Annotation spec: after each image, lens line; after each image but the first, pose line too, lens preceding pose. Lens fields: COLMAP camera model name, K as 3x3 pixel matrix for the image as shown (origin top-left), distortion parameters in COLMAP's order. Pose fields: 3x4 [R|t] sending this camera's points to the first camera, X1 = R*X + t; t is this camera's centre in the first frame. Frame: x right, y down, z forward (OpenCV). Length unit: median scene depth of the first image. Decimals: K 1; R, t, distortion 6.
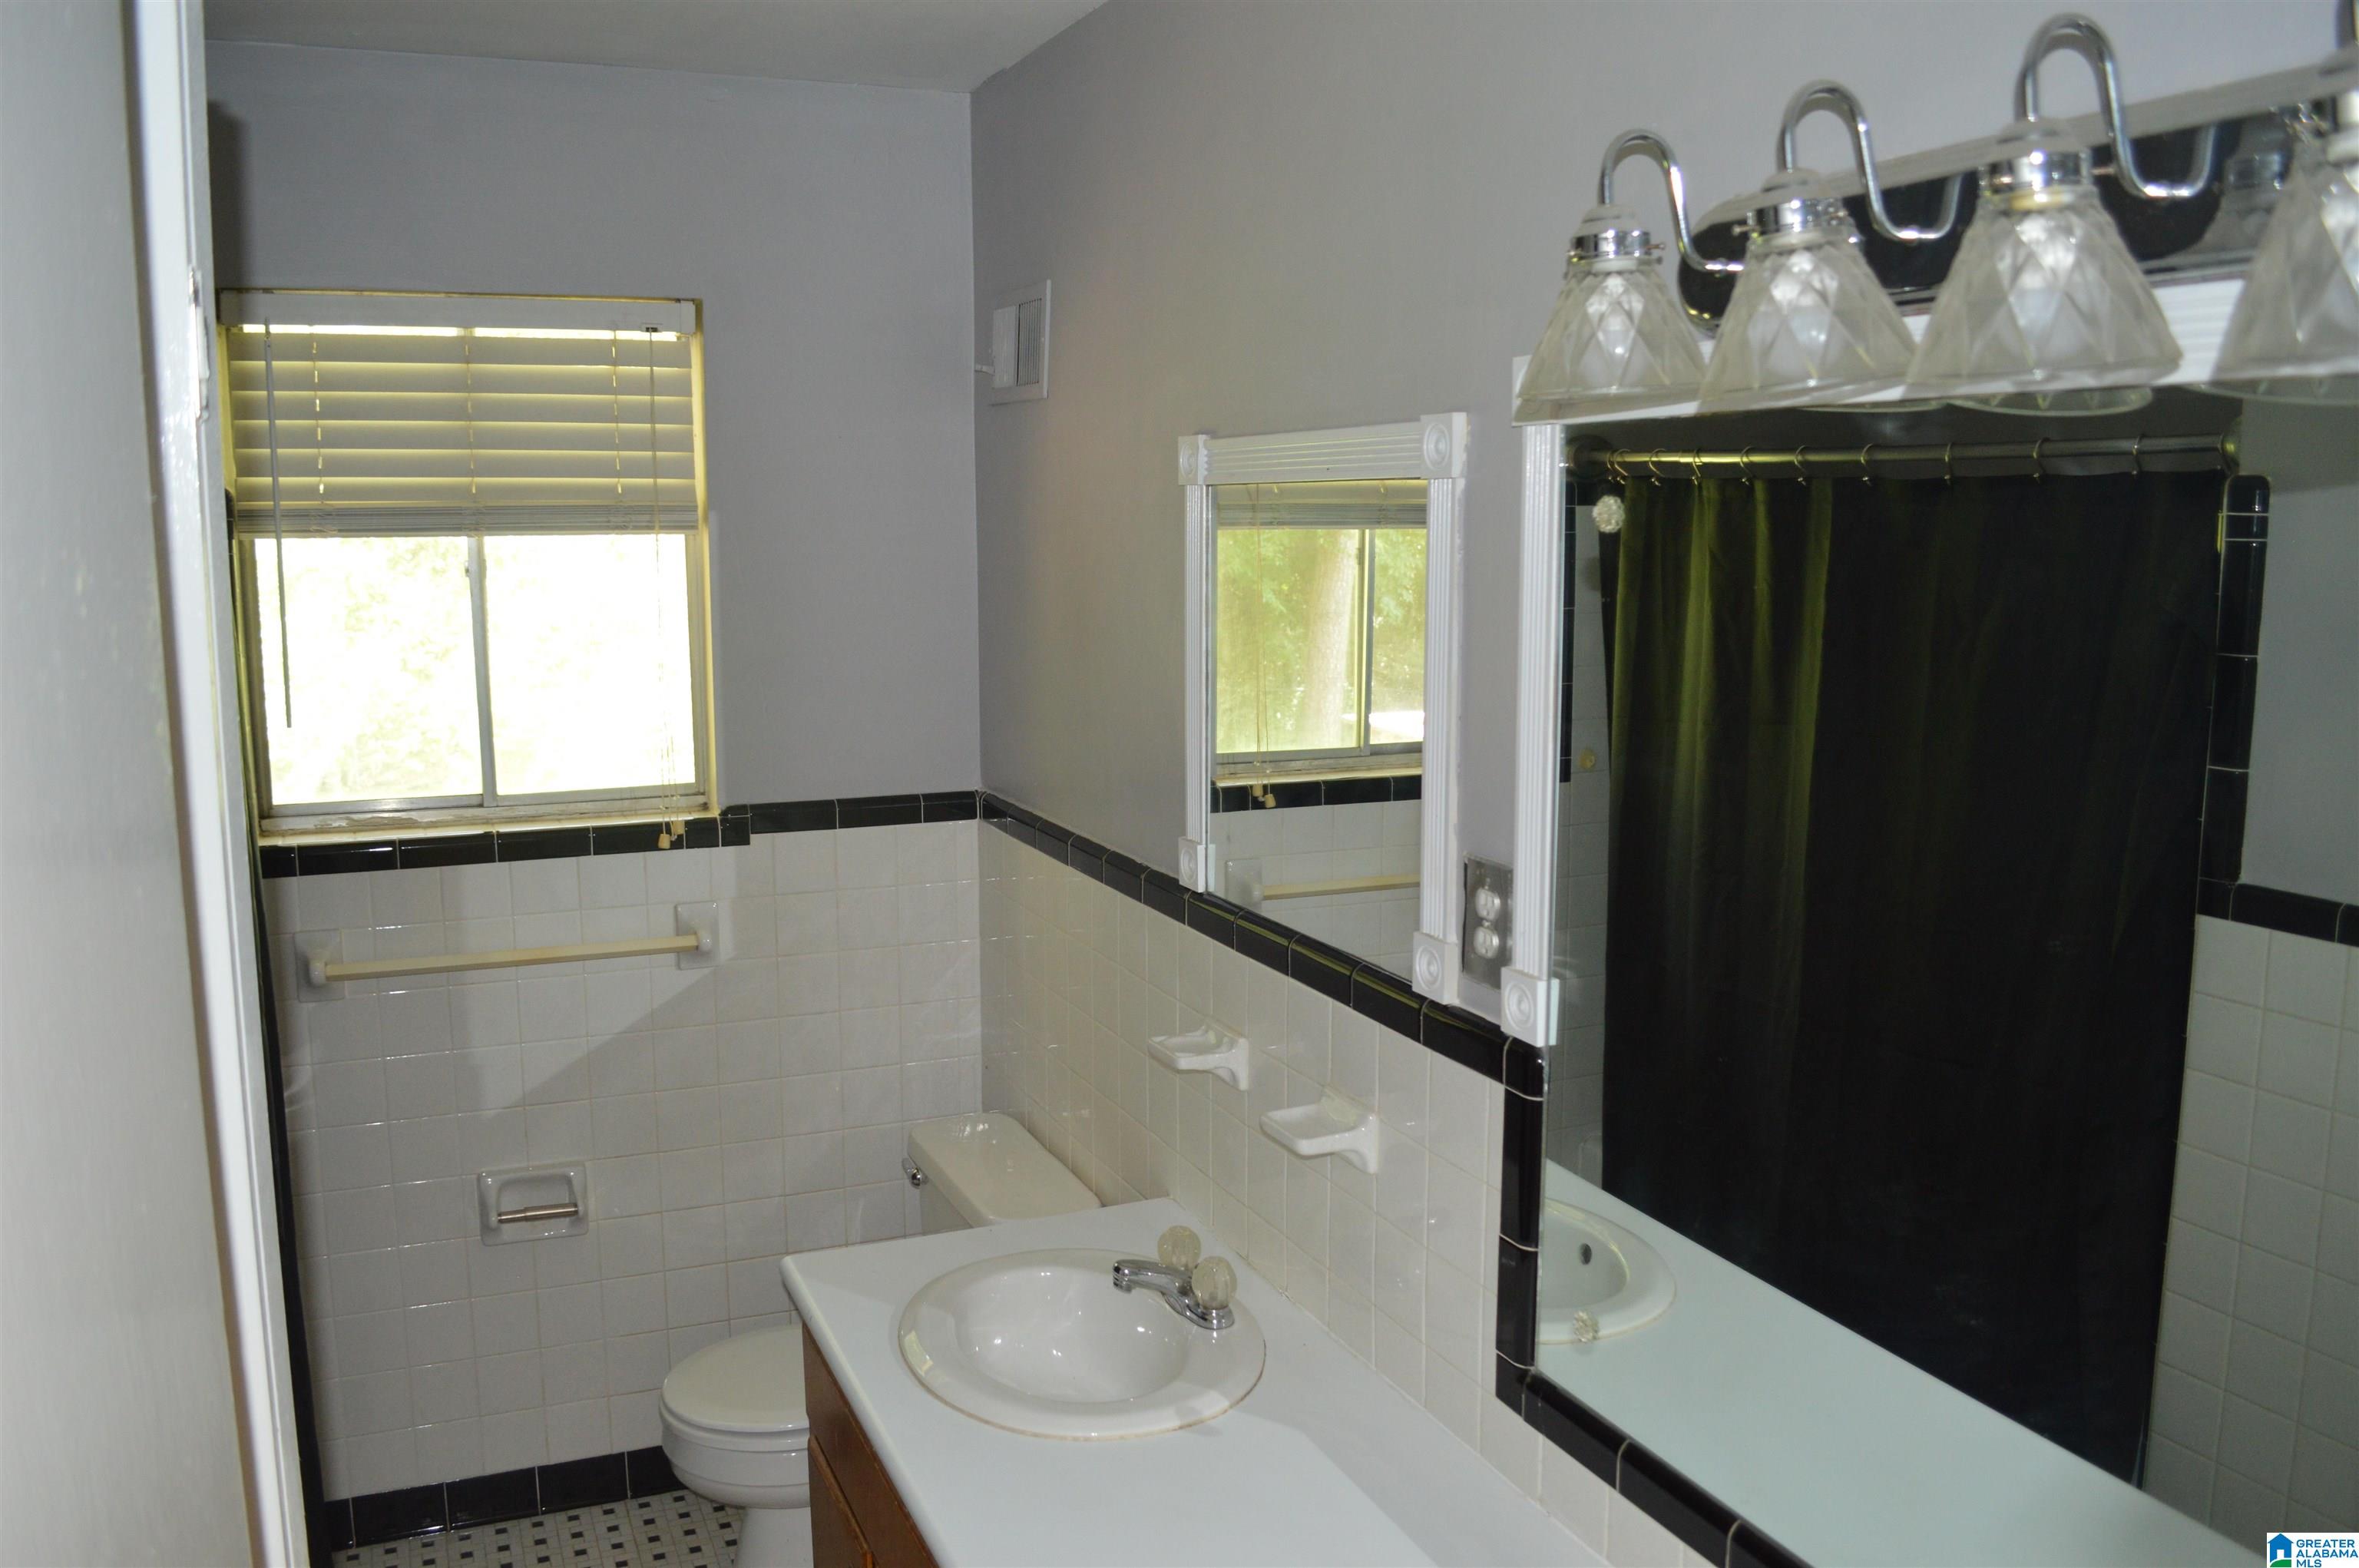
lens RADIAL K [[1887.4, 0, 1167.5], [0, 1887.4, 788.4], [0, 0, 1]] dist [-0.076709, 0.001194]
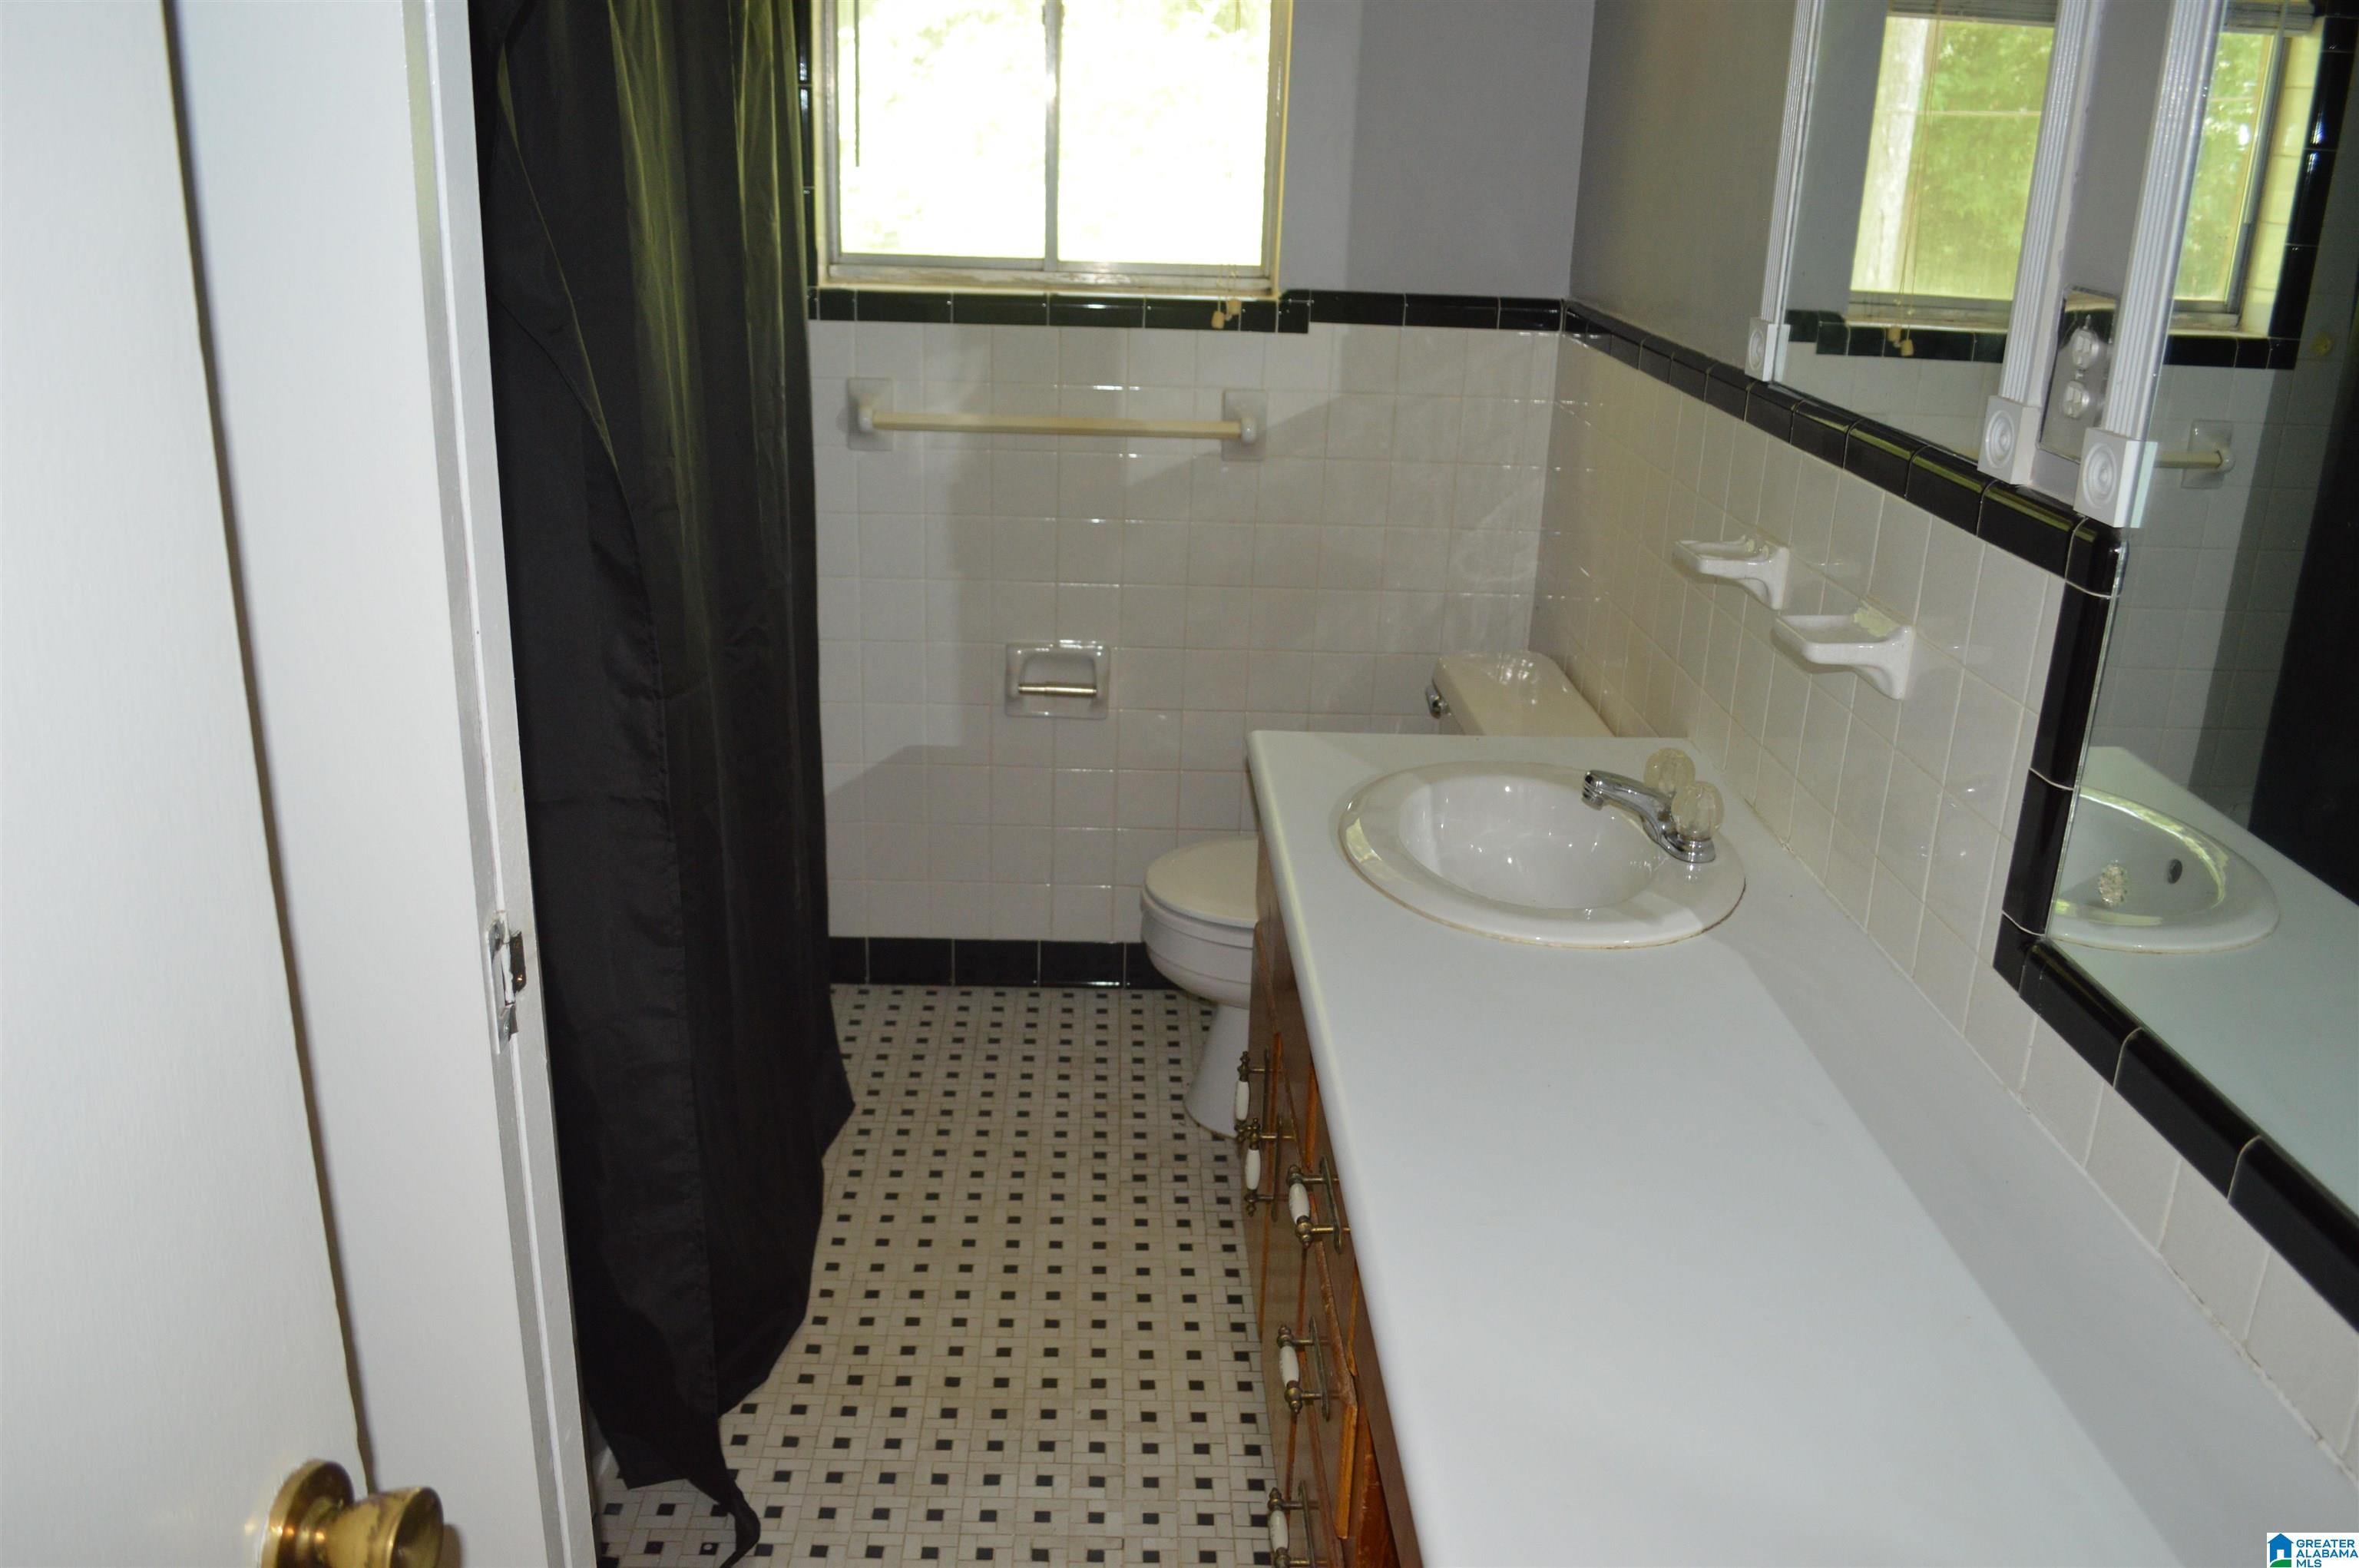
lens RADIAL K [[1887.4, 0, 1178.7], [0, 1887.4, 795.6], [0, 0, 1]] dist [-0.076709, 0.001194]
pose [[0.933363, 0.152738, -0.324815, 0.072488], [-0.088519, 0.974942, 0.204087, 0.088985], [0.347847, -0.161735, 0.923495, 0.101885]]
